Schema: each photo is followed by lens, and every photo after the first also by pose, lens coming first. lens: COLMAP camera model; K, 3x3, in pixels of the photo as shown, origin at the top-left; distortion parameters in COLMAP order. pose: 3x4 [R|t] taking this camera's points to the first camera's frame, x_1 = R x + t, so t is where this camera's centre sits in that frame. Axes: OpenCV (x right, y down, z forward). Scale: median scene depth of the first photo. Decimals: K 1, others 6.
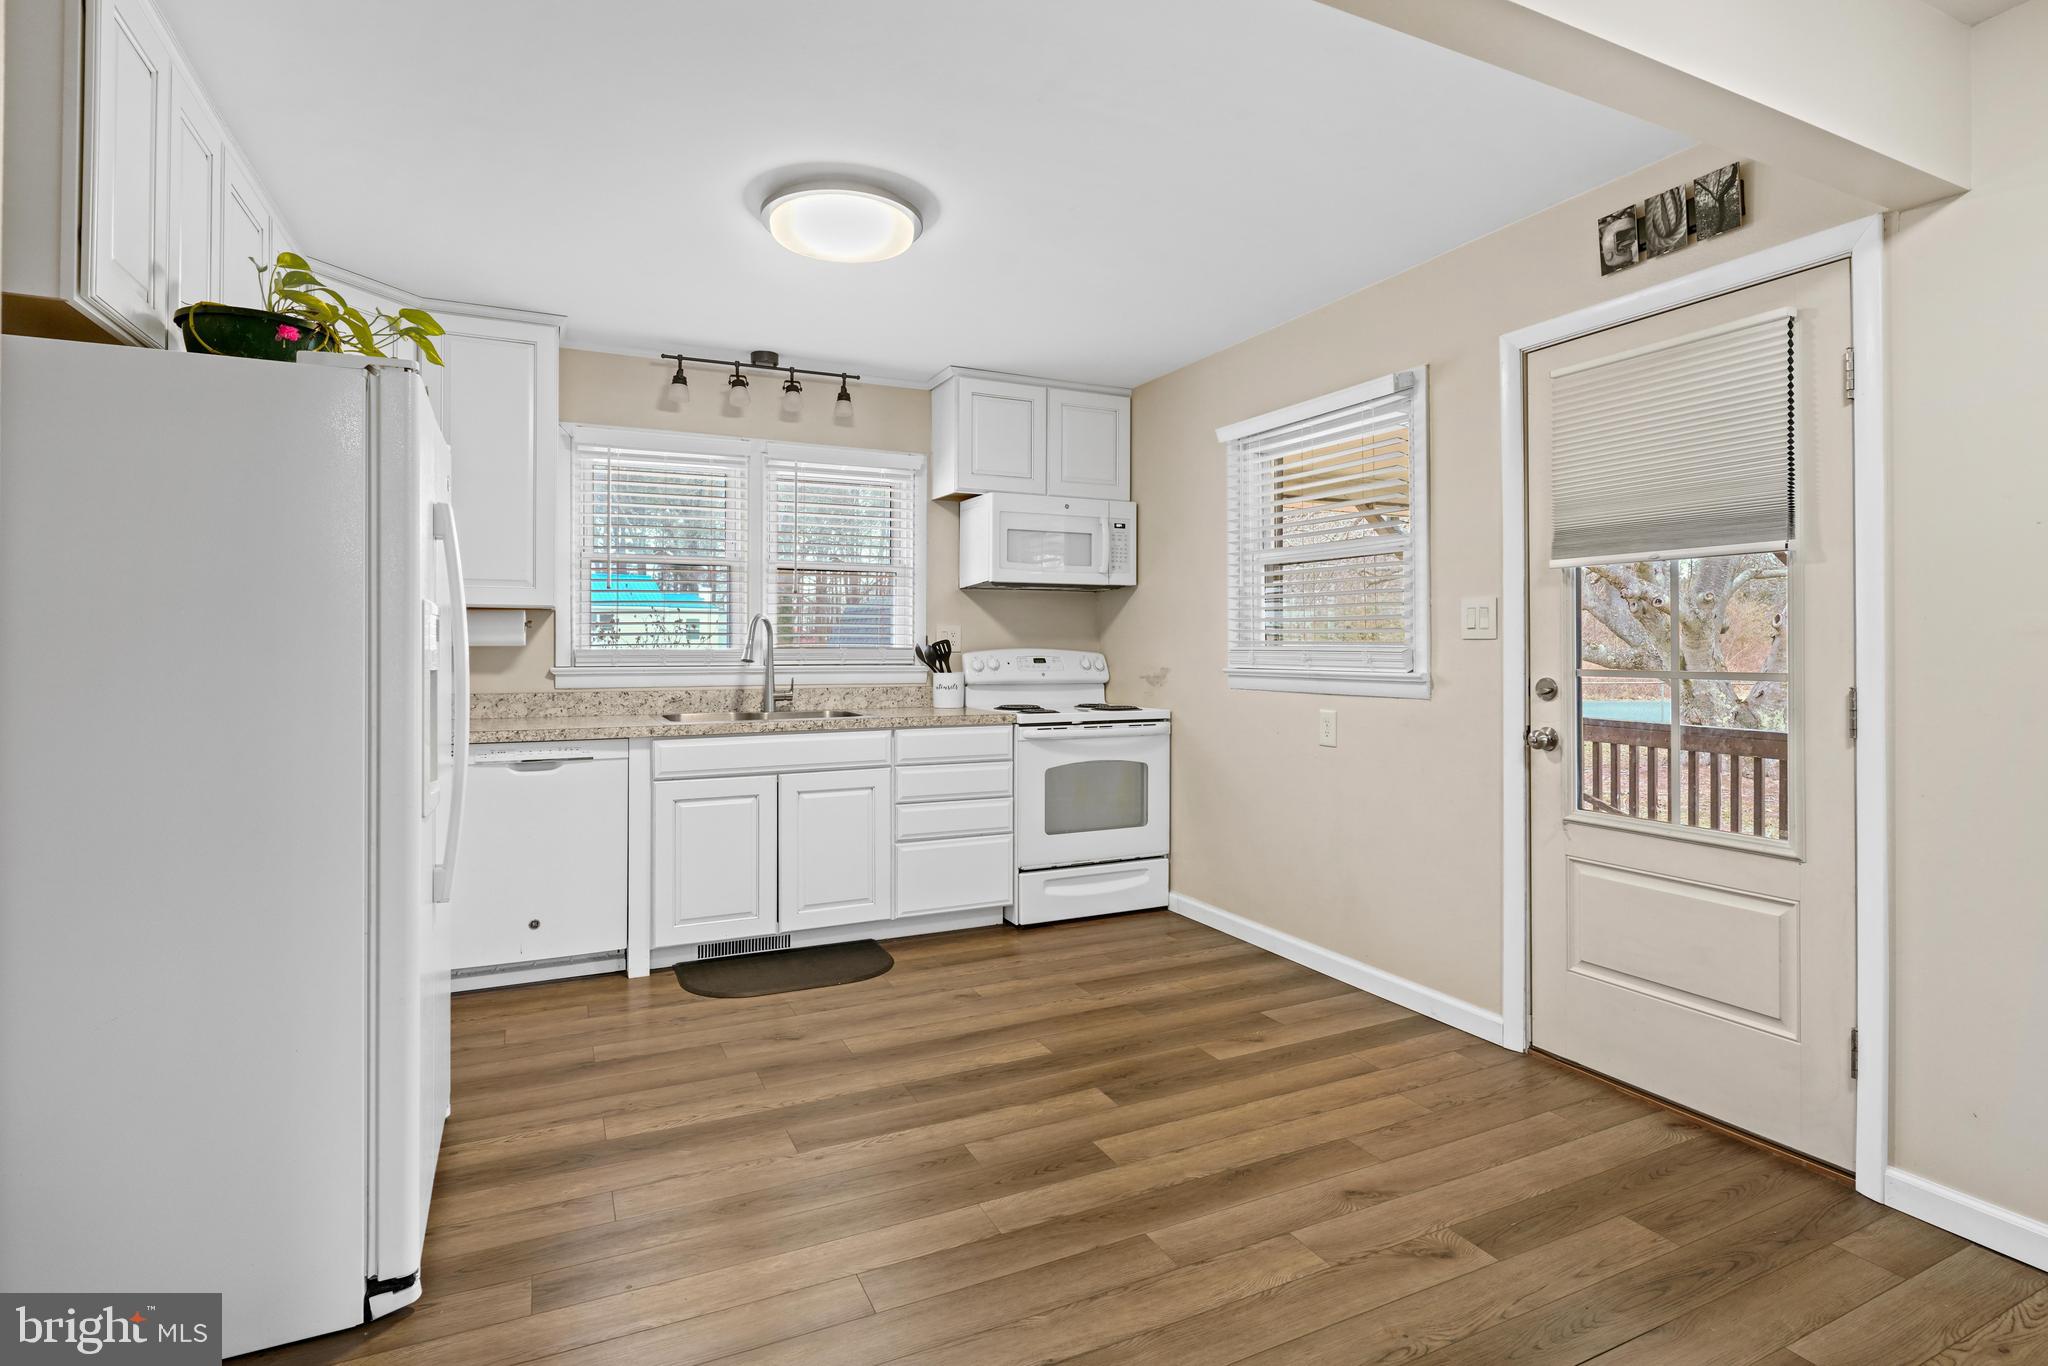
lens RADIAL K [[1009.7, 0, 1020.5], [0, 1009.7, 656.0], [0, 0, 1]] dist [-0.000896, -0.000775]
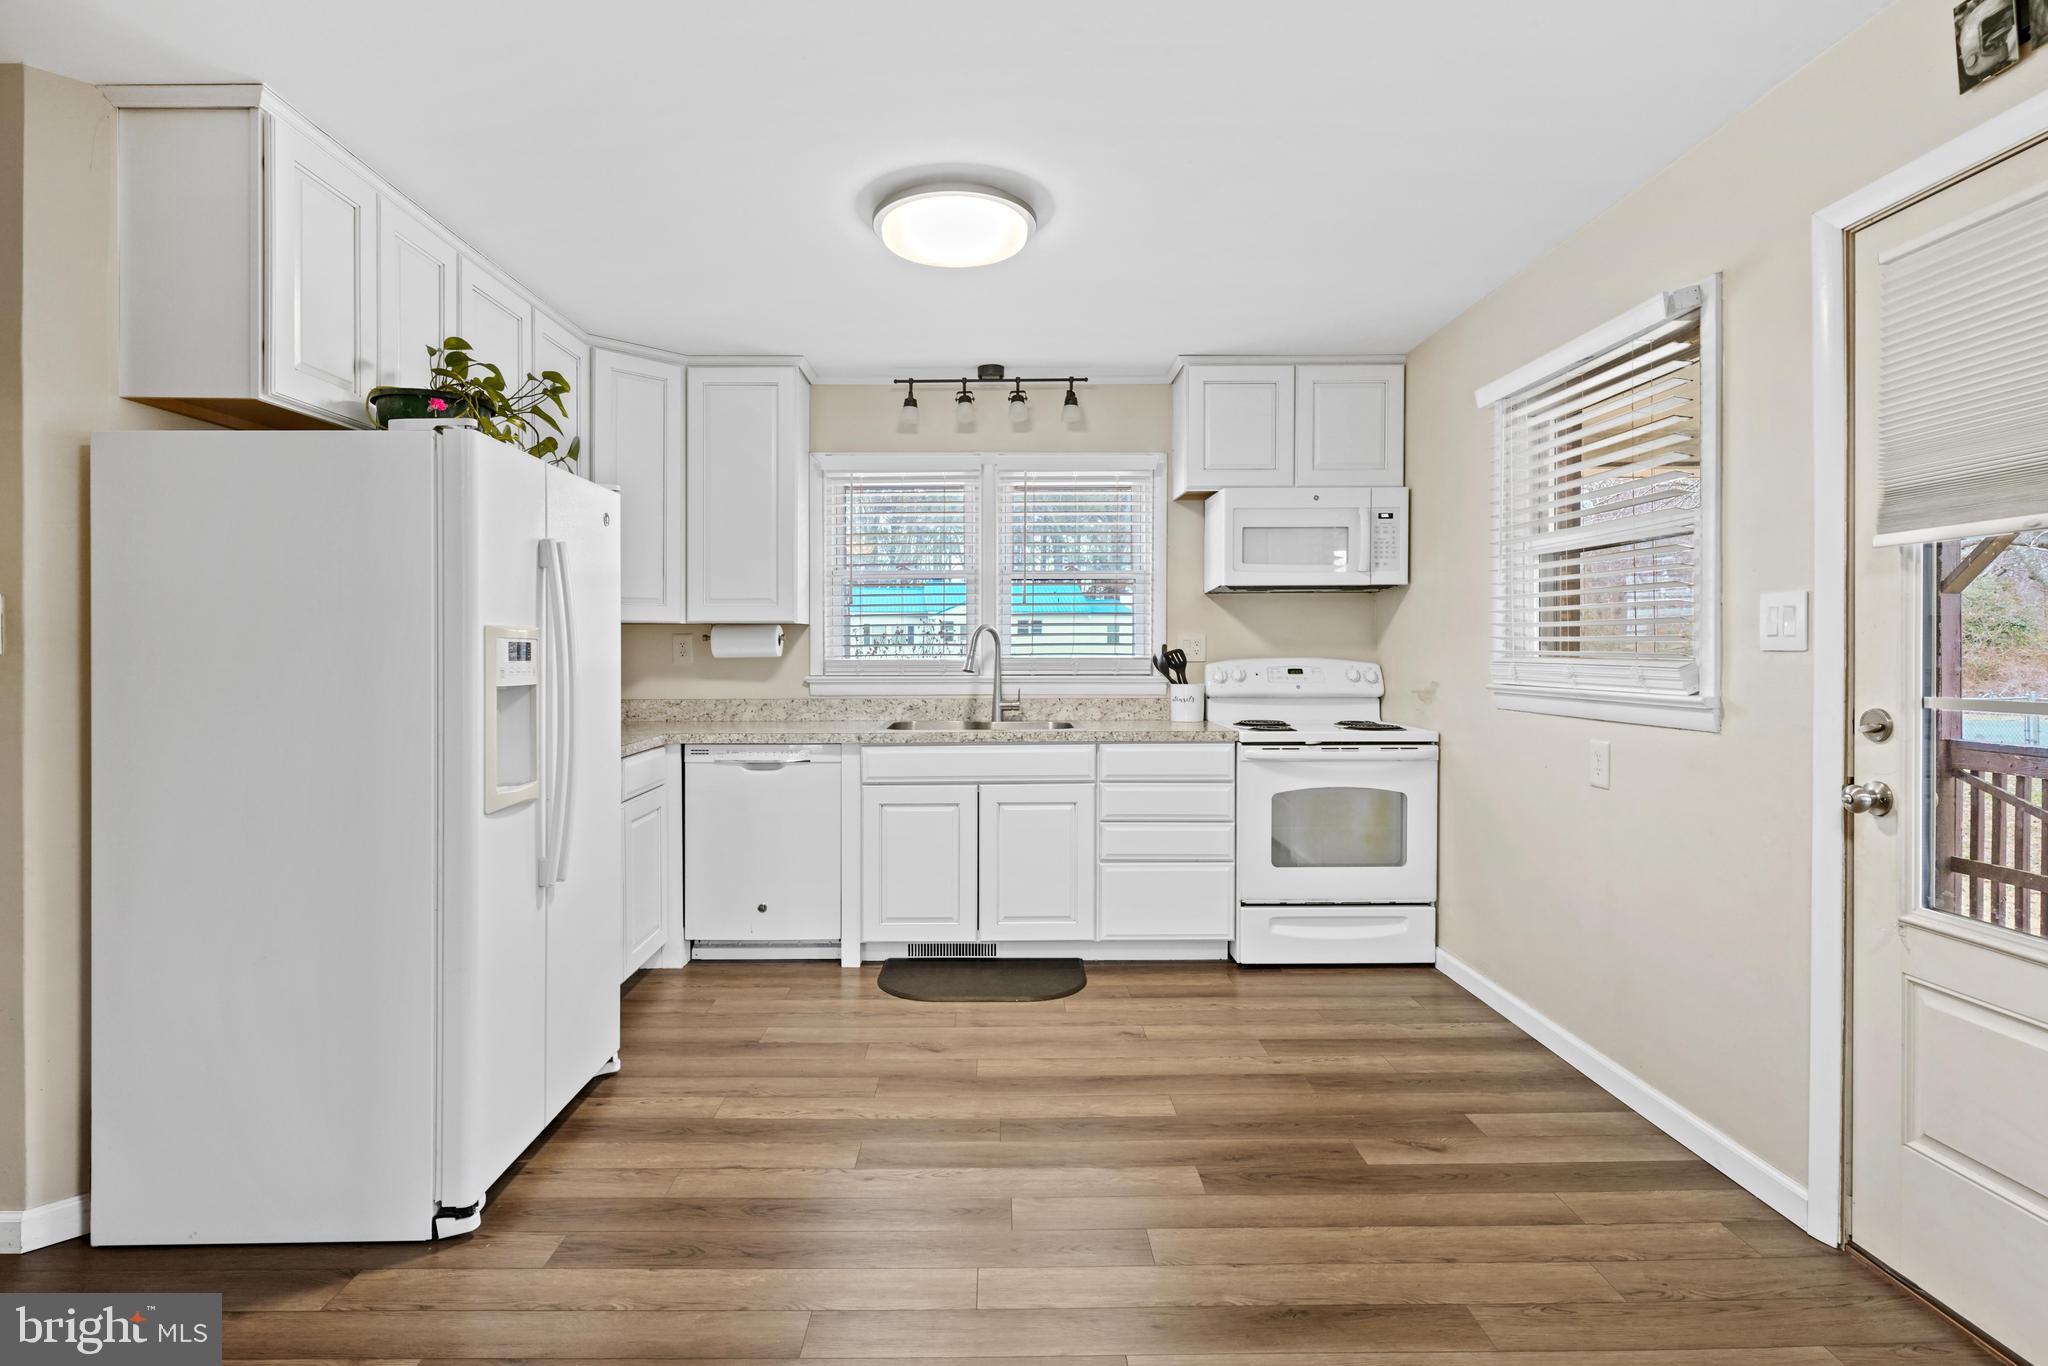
lens RADIAL K [[1003.5, 0, 1003.8], [0, 1003.5, 670.4], [0, 0, 1]] dist [0.009418, -0.006297]
pose [[0.904840, 0.005792, -0.425713, 0.209451], [-0.000647, 0.999925, 0.012230, -0.009006], [0.425752, -0.010791, 0.904776, 0.103922]]
